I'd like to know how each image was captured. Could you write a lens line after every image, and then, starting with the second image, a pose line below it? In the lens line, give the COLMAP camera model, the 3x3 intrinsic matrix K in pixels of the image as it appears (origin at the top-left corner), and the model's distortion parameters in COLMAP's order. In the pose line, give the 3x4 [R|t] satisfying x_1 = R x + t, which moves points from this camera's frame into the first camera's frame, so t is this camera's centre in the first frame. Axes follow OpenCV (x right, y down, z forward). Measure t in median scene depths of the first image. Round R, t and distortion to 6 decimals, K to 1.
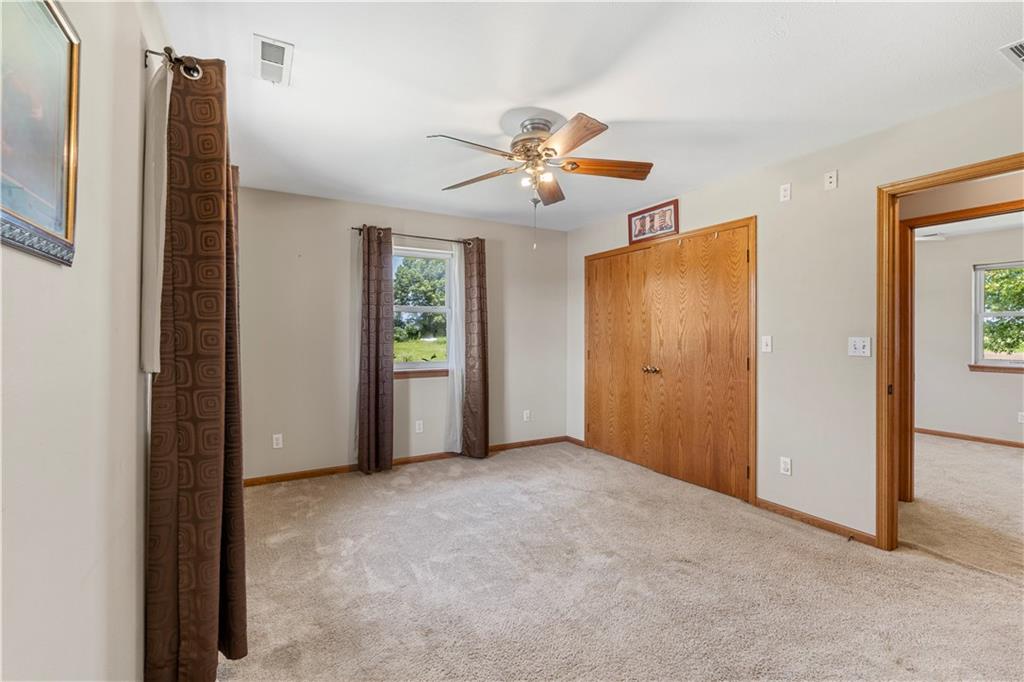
lens RADIAL K [[449.2, 0, 506.7], [0, 449.2, 337.5], [0, 0, 1]] dist [-0.003367, -0.001030]
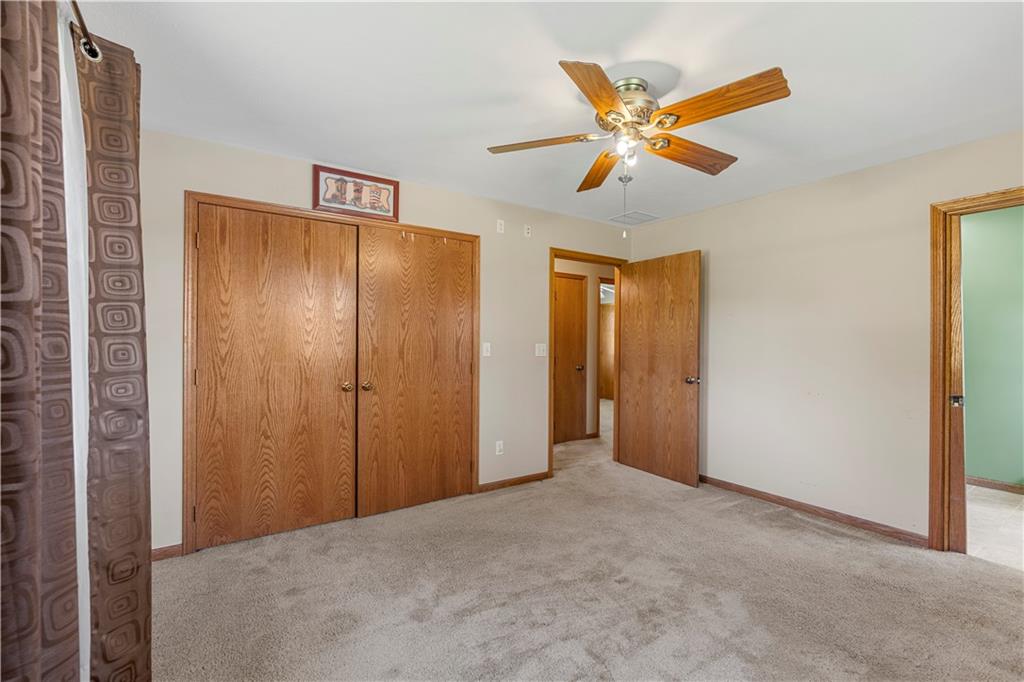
lens RADIAL K [[449.2, 0, 515.2], [0, 449.2, 344.0], [0, 0, 1]] dist [-0.003367, -0.001030]
pose [[-0.080156, -0.009282, 0.996739, -0.507954], [-0.001956, 0.999956, 0.009155, -0.009206], [-0.996780, -0.001216, -0.080170, 0.879731]]
